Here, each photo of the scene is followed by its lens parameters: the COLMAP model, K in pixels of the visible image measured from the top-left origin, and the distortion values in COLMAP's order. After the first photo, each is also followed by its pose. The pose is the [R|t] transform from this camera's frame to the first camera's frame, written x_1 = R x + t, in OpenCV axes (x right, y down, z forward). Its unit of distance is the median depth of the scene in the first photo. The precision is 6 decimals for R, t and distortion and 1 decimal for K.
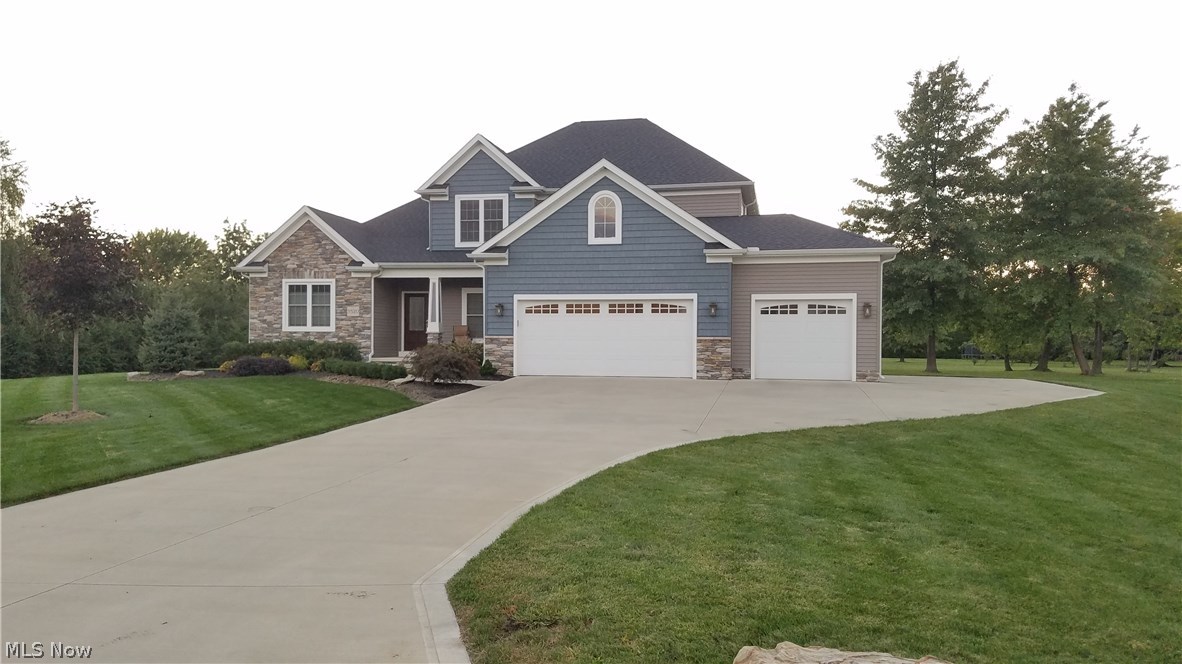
lens RADIAL K [[917.7, 0, 584.3], [0, 917.7, 334.9], [0, 0, 1]] dist [0.126088, -0.204664]
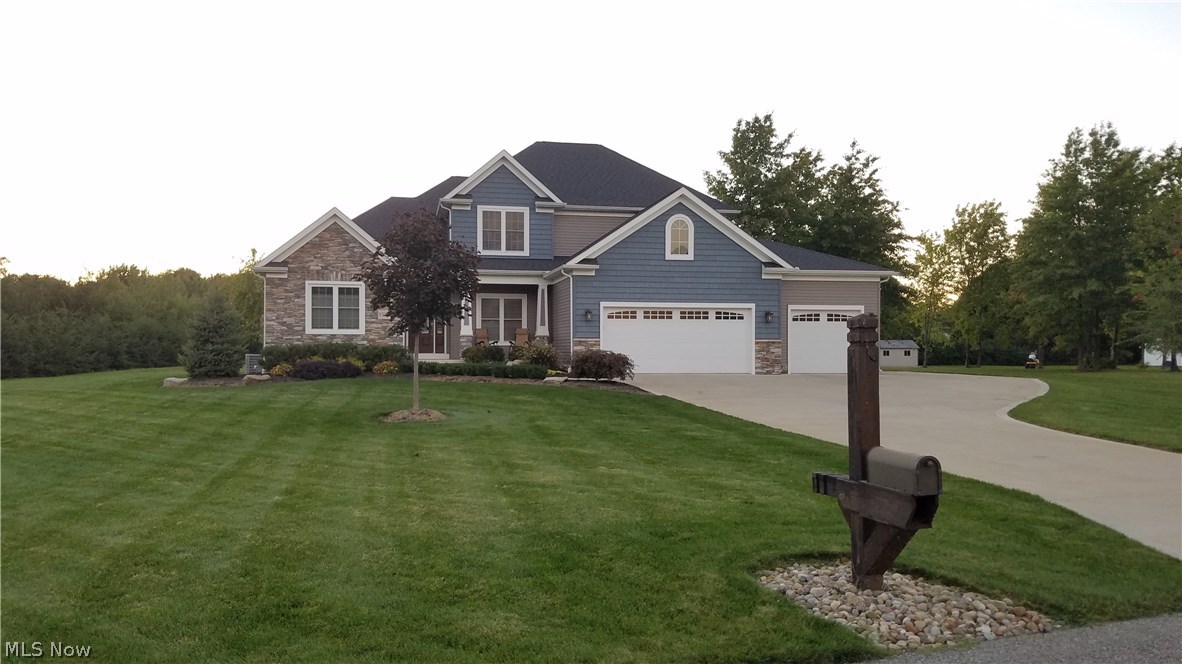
lens RADIAL K [[917.7, 0, 581.5], [0, 917.7, 330.3], [0, 0, 1]] dist [0.126088, -0.204664]
pose [[0.914523, 0.004312, 0.404510, -0.466693], [-0.000664, 0.999958, -0.009158, 0.001056], [-0.404533, 0.008106, 0.914488, -0.012339]]
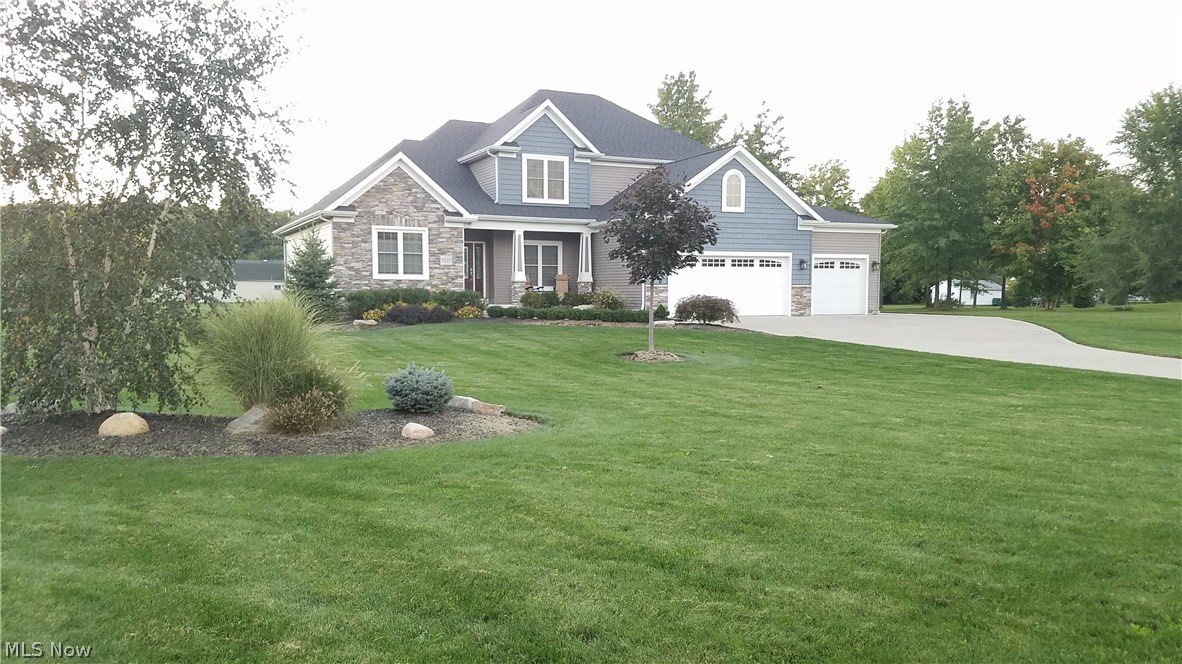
lens RADIAL K [[917.7, 0, 582.9], [0, 917.7, 333.1], [0, 0, 1]] dist [0.126088, -0.204664]
pose [[0.787941, -0.033541, 0.614837, -0.771613], [-0.001938, 0.998375, 0.056948, -0.003119], [-0.615748, -0.046063, 0.786596, 0.098155]]
